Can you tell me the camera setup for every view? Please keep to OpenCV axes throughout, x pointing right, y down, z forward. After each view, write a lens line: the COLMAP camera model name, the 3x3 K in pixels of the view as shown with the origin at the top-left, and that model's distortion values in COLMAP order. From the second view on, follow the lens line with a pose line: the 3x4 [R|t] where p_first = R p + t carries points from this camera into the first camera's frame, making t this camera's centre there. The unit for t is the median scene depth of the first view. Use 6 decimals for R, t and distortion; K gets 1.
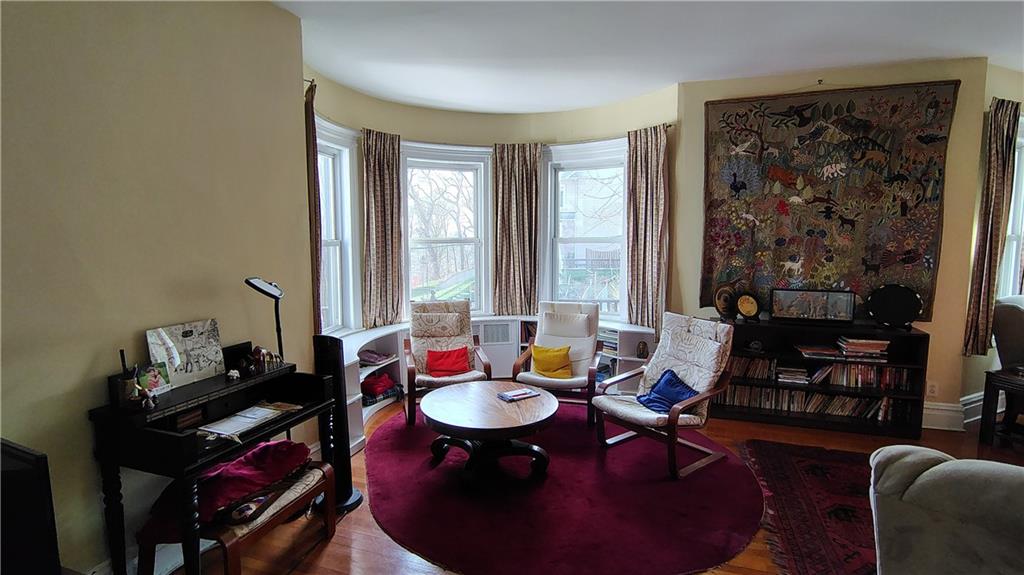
lens RADIAL K [[516.5, 0, 513.8], [0, 516.5, 282.2], [0, 0, 1]] dist [-0.003689, 0.000261]
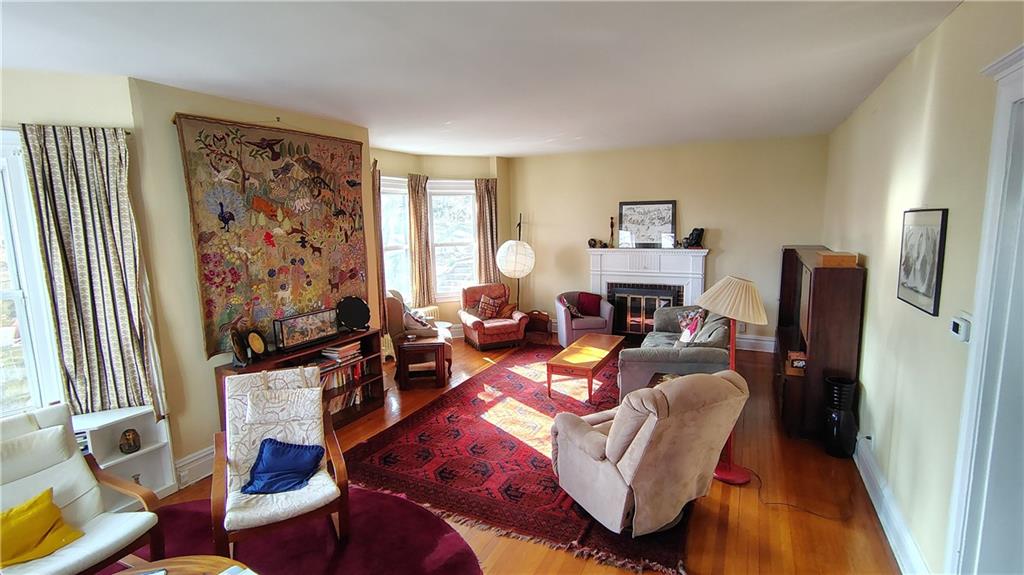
lens RADIAL K [[480.9, 0, 514.9], [0, 480.9, 283.5], [0, 0, 1]] dist [-0.001362, 0.000084]
pose [[0.148286, -0.137413, 0.979351, -0.342407], [0.116038, 0.985877, 0.120759, -0.119355], [-0.982113, 0.095735, 0.162136, 0.395955]]
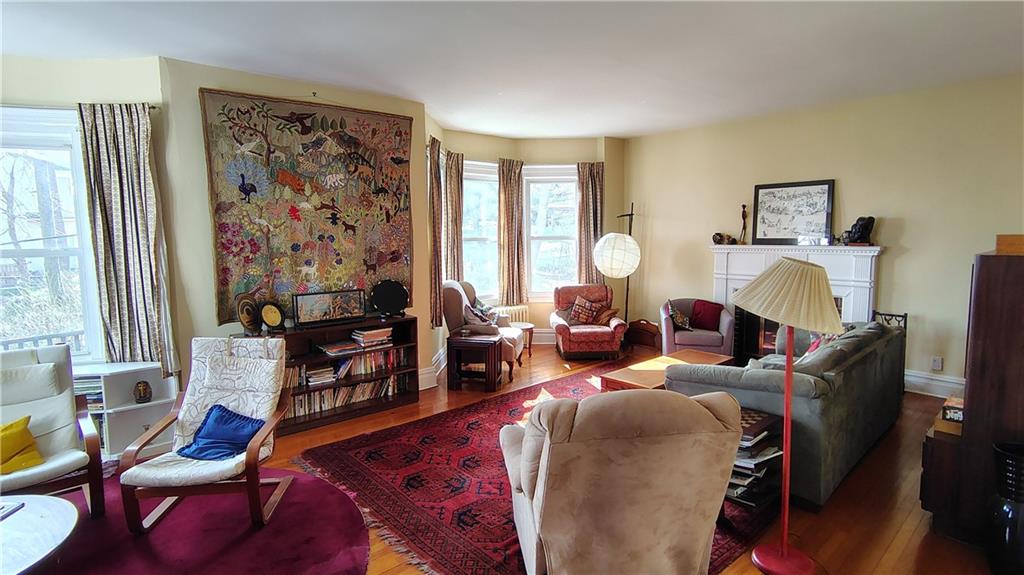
lens RADIAL K [[516.5, 0, 513.8], [0, 516.5, 282.2], [0, 0, 1]] dist [-0.003689, 0.000261]
pose [[0.505834, -0.090146, 0.857908, -0.136303], [0.094136, 0.994354, 0.048980, -0.020893], [-0.857479, 0.055984, 0.511464, 0.134850]]
